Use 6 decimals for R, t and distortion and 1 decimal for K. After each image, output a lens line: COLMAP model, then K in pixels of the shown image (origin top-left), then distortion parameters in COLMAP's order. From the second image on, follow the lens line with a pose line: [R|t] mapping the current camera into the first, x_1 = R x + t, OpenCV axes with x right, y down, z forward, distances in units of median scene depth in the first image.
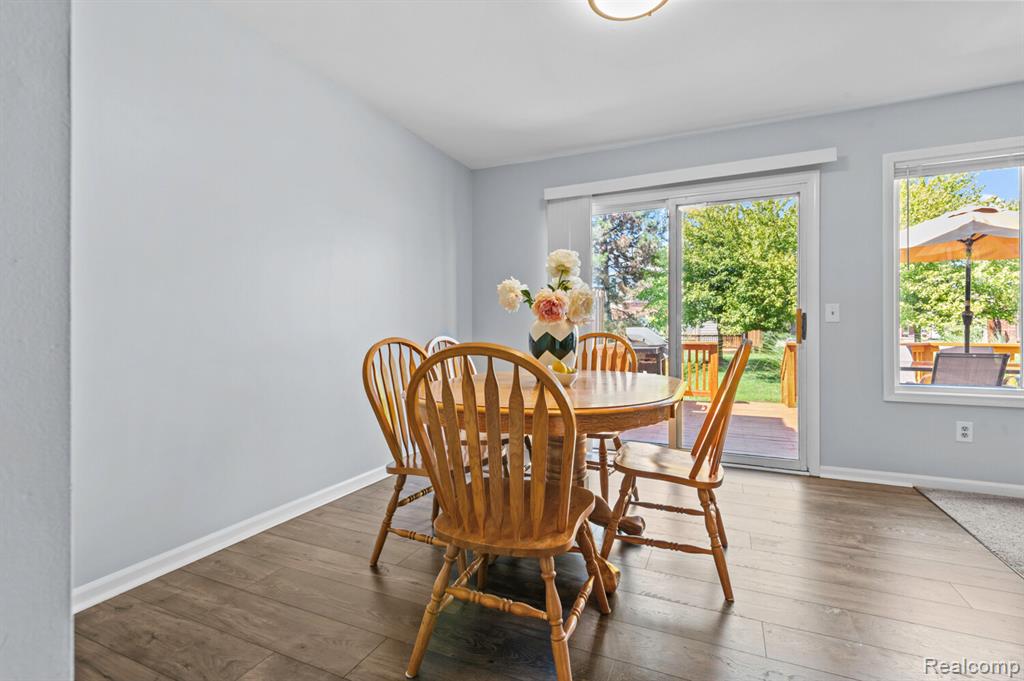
lens RADIAL K [[459.4, 0, 525.8], [0, 459.4, 332.2], [0, 0, 1]] dist [0.003144, 0.000278]
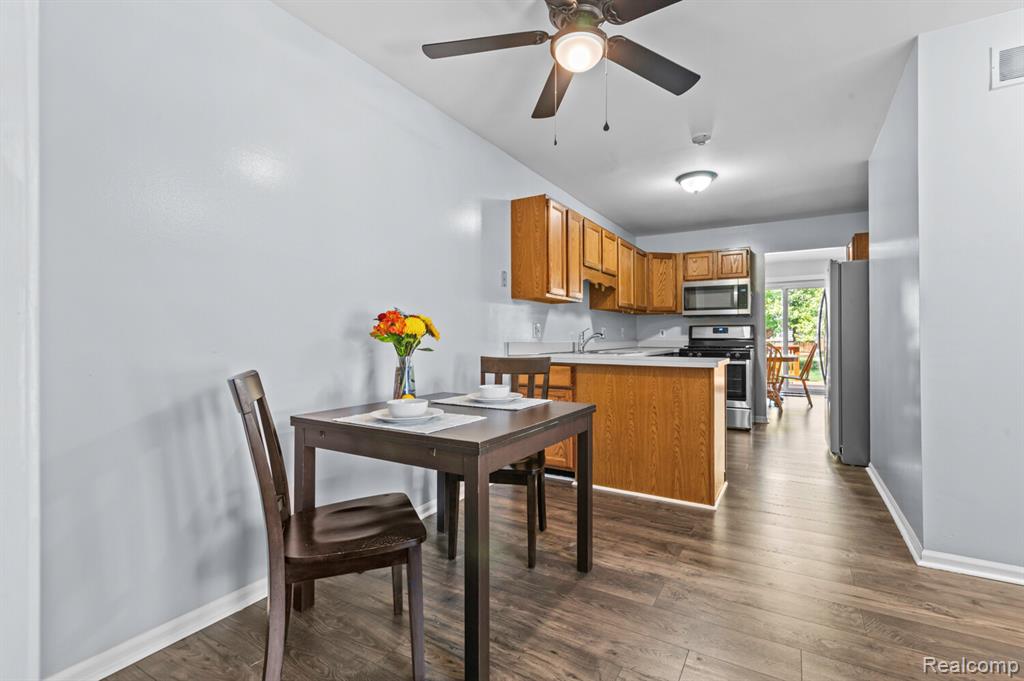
lens RADIAL K [[459.4, 0, 525.8], [0, 459.4, 332.2], [0, 0, 1]] dist [0.003144, 0.000278]
pose [[0.992698, 0.002792, -0.120594, -0.162617], [-0.004498, 0.999894, -0.013871, -0.000166], [0.120543, 0.014312, 0.992605, -0.345029]]
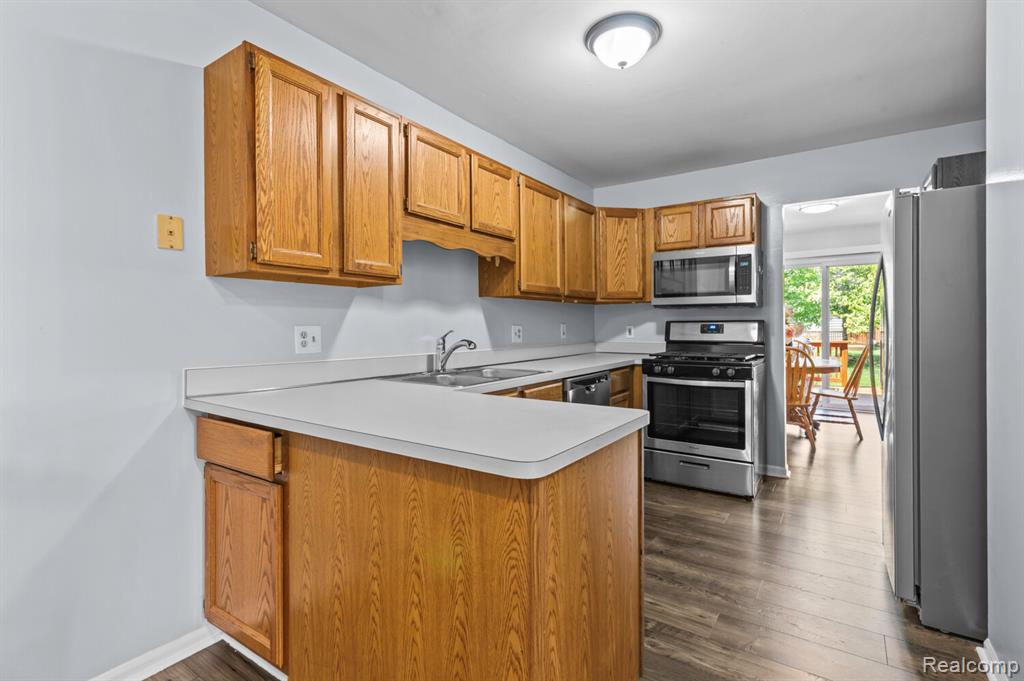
lens RADIAL K [[485.2, 0, 538.9], [0, 485.2, 325.0], [0, 0, 1]] dist [0.009694, -0.000689]
pose [[0.987704, -0.000038, -0.156336, -0.102579], [-0.000677, 0.999990, -0.004516, -0.007849], [0.156335, 0.004567, 0.987694, -0.222193]]
